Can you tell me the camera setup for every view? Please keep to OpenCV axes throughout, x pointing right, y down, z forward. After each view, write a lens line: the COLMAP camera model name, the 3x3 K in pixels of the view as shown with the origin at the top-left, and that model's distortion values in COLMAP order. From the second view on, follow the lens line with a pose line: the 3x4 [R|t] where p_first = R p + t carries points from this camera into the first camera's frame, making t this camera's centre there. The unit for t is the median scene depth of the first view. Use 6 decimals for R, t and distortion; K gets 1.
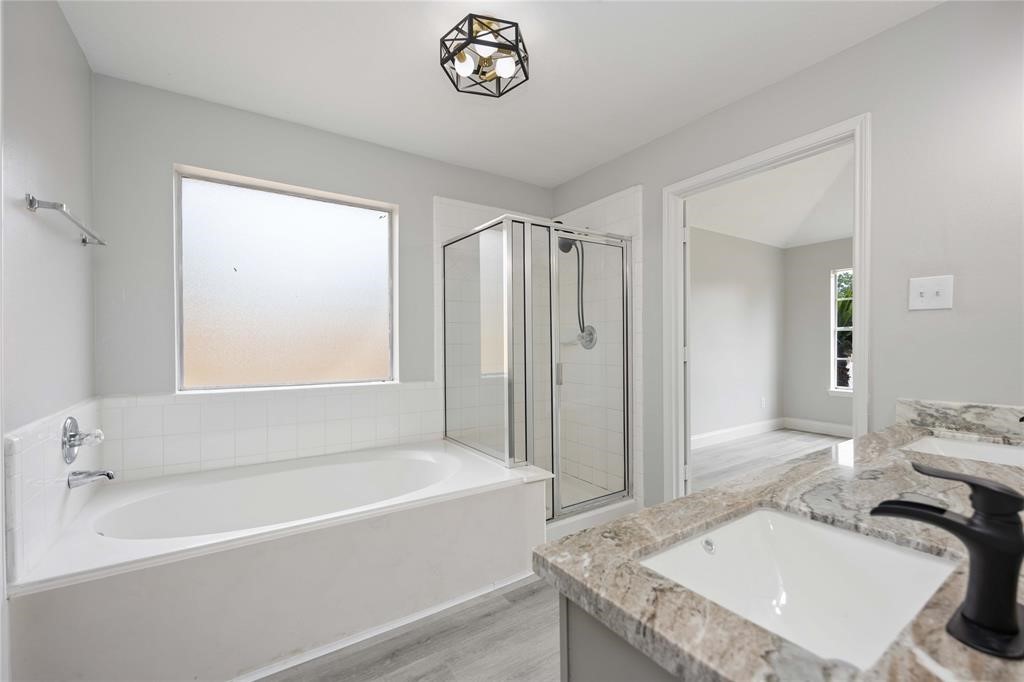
lens RADIAL K [[423.2, 0, 515.6], [0, 423.2, 342.9], [0, 0, 1]] dist [0.002130, 0.000096]
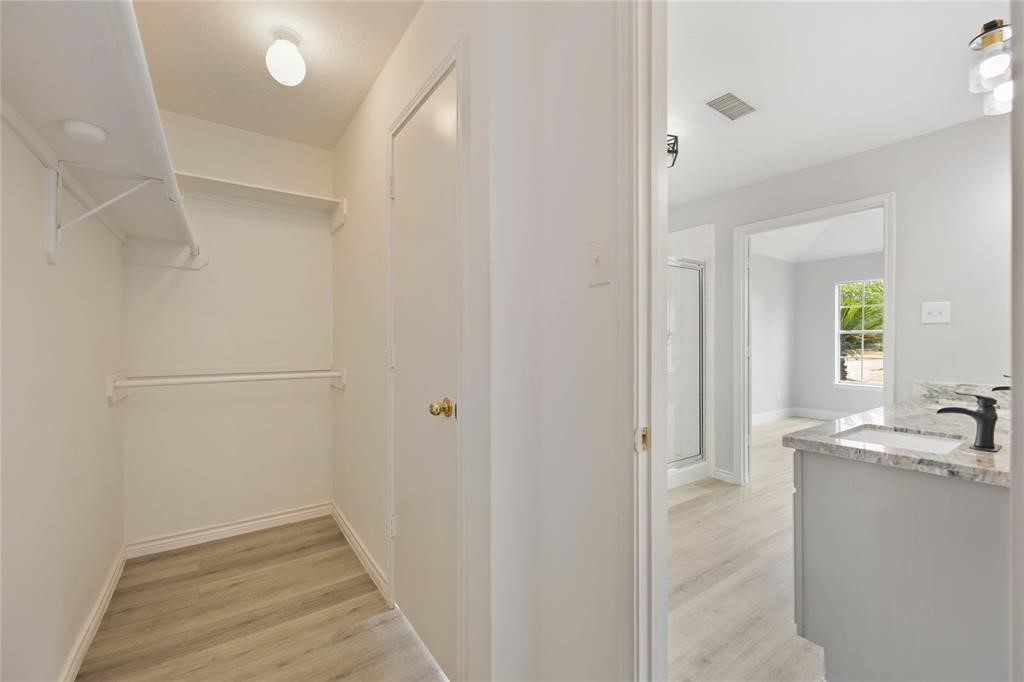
lens RADIAL K [[421.7, 0, 512.6], [0, 421.7, 337.2], [0, 0, 1]] dist [-0.000605, 0.000111]
pose [[0.999621, 0.008359, 0.026231, -0.598837], [-0.008135, 0.999930, -0.008620, -0.001418], [-0.026301, 0.008403, 0.999619, -0.491937]]
